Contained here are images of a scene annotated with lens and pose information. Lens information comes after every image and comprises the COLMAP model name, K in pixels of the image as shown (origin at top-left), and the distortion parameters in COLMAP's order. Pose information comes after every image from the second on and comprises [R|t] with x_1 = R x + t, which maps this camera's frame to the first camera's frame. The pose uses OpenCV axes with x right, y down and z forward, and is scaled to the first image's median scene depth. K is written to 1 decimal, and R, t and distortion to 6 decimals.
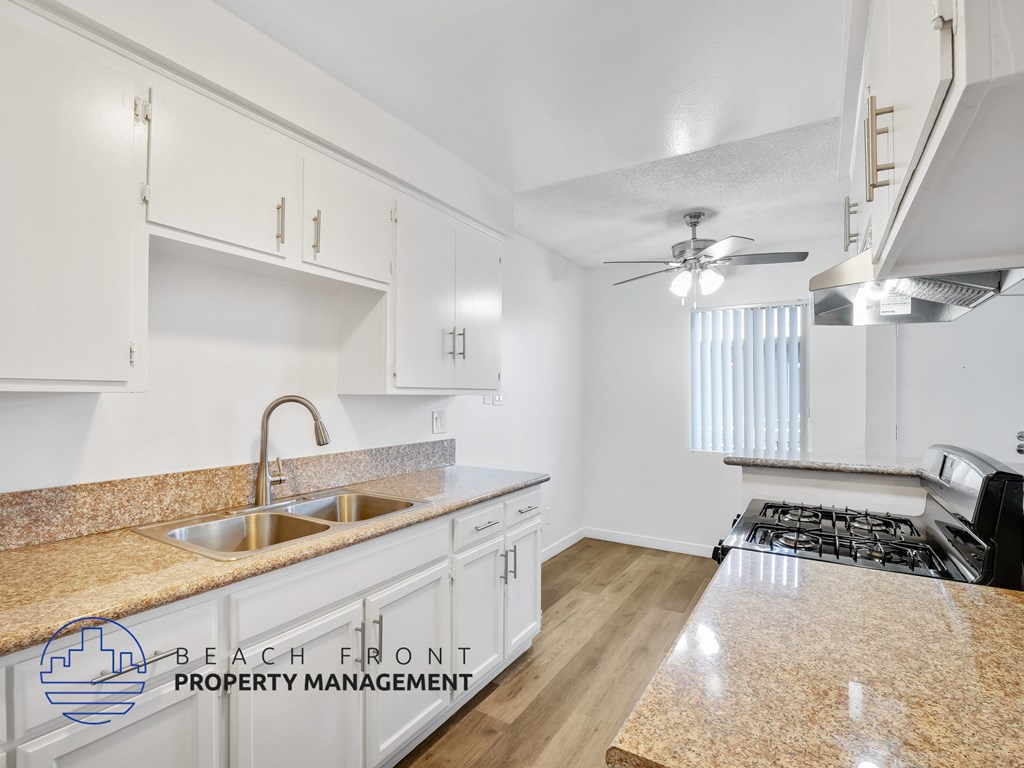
lens RADIAL K [[502.7, 0, 509.1], [0, 502.7, 391.5], [0, 0, 1]] dist [-0.015766, 0.000535]
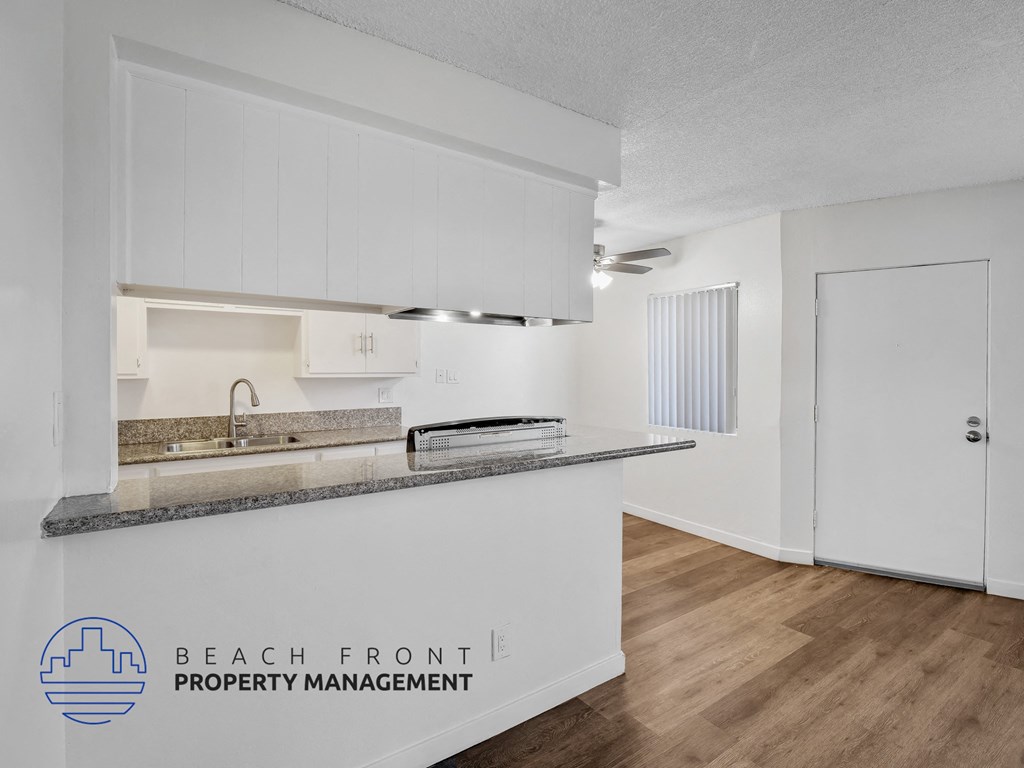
lens RADIAL K [[502.7, 0, 512.9], [0, 502.7, 371.5], [0, 0, 1]] dist [-0.015766, 0.000535]
pose [[0.911532, -0.004652, -0.411203, 1.037770], [0.009460, 0.999909, 0.009660, -0.023383], [0.411120, -0.012695, 0.911493, -0.226697]]
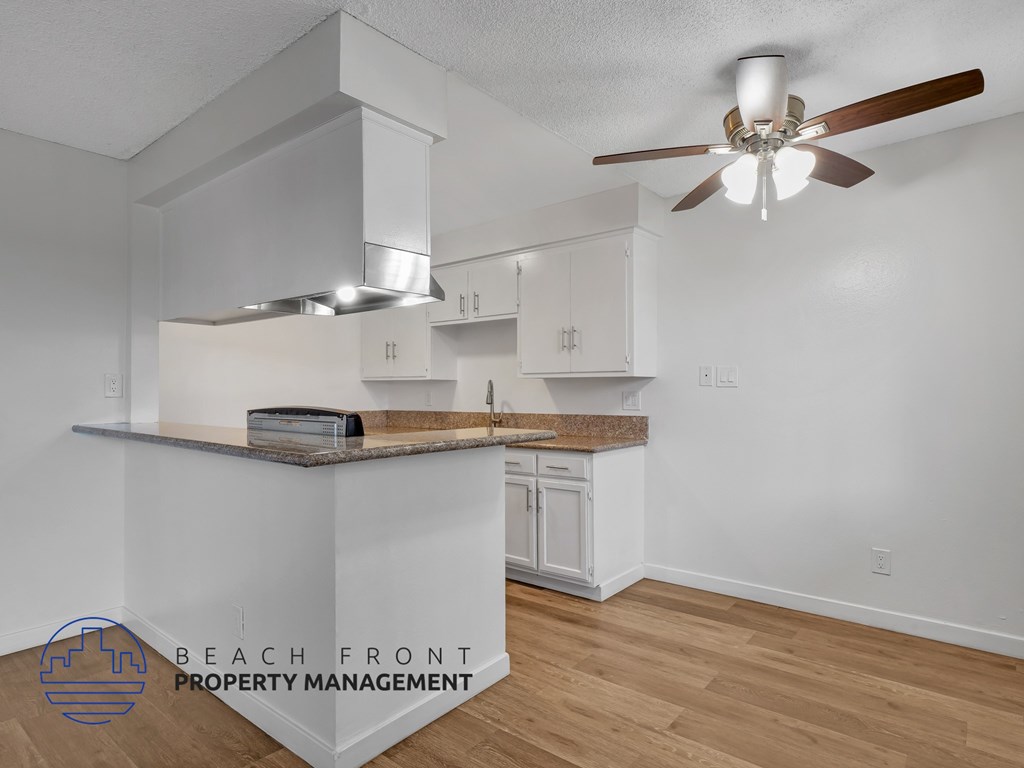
lens RADIAL K [[583.7, 0, 504.6], [0, 583.7, 389.6], [0, 0, 1]] dist [0.006743, 0.000826]
pose [[-0.140134, -0.005030, -0.990120, 1.637668], [0.010412, 0.999924, -0.006554, 0.054000], [0.990078, -0.011228, -0.140071, 1.174446]]
